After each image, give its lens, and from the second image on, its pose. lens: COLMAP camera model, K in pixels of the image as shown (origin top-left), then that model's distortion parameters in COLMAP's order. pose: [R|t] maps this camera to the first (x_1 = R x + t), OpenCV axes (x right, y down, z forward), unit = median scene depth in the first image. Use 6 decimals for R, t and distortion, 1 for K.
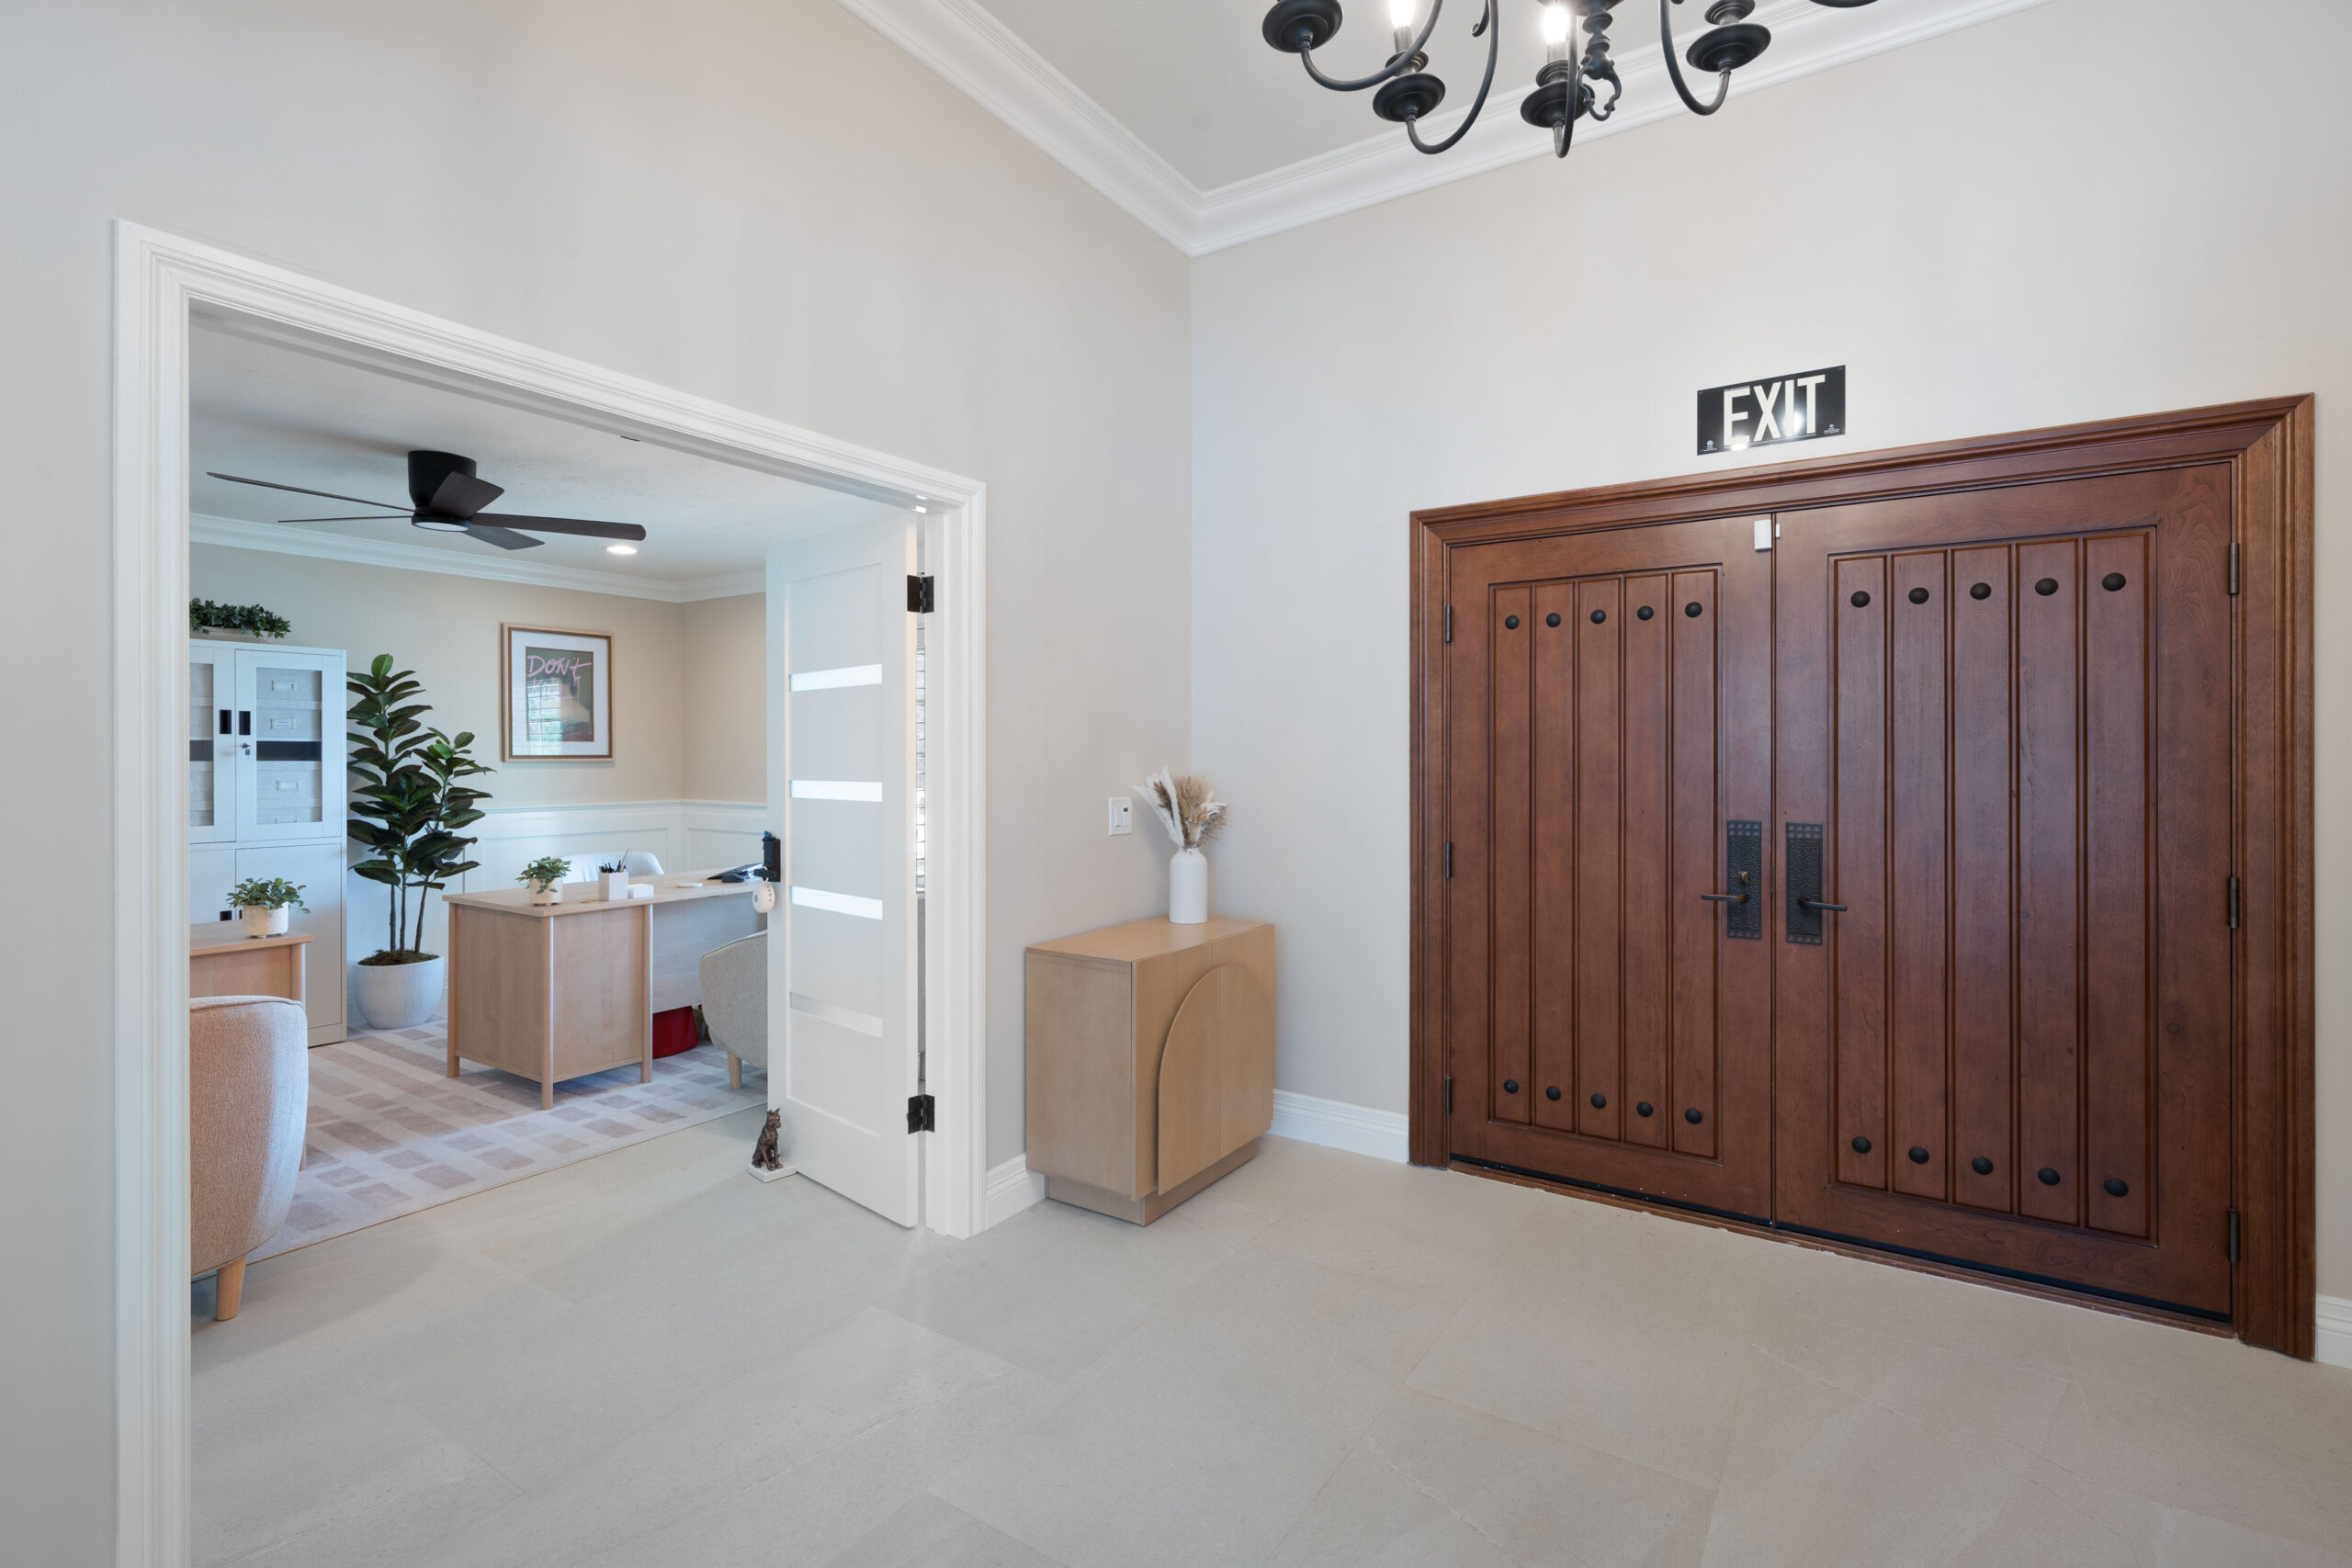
lens RADIAL K [[1079.5, 0, 1175.1], [0, 1079.5, 765.8], [0, 0, 1]] dist [0.000592, 0.000125]
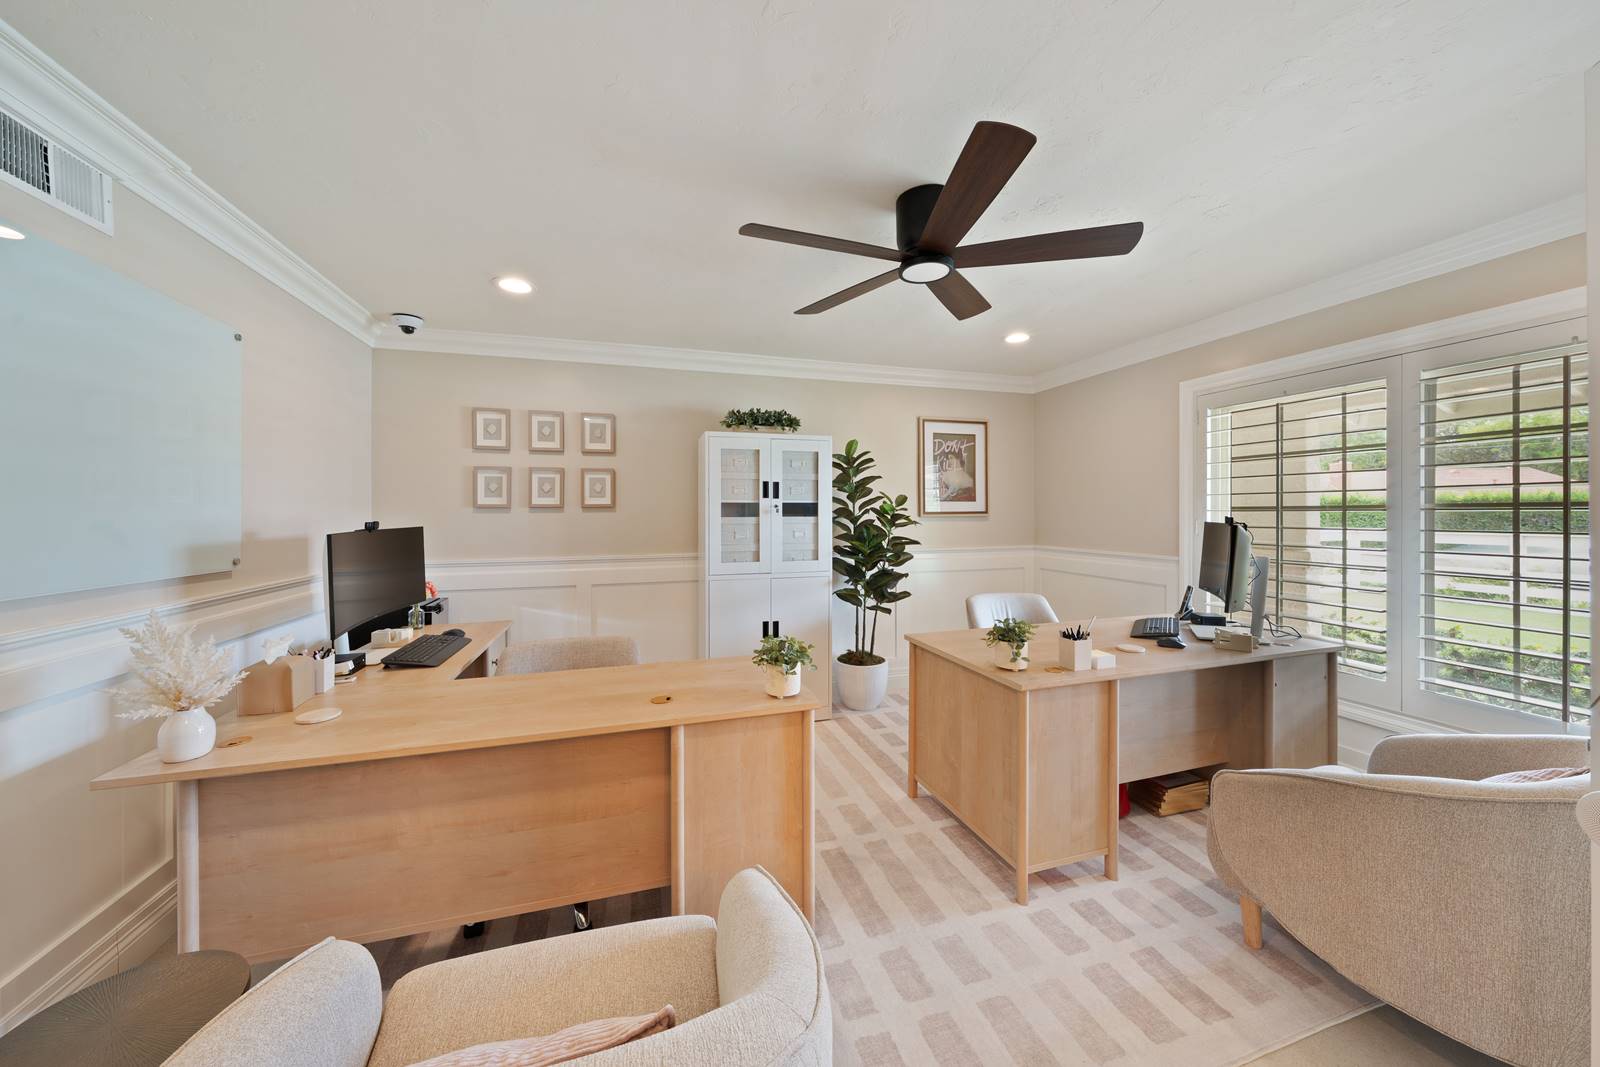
lens RADIAL K [[537.4, 0, 799.6], [0, 537.4, 527.6], [0, 0, 1]] dist [-0.001657, -0.000084]
pose [[0.773724, 0.011392, -0.633421, -0.346201], [0.000641, 0.999824, 0.018764, -0.003213], [0.633523, -0.014924, 0.773580, 0.420103]]
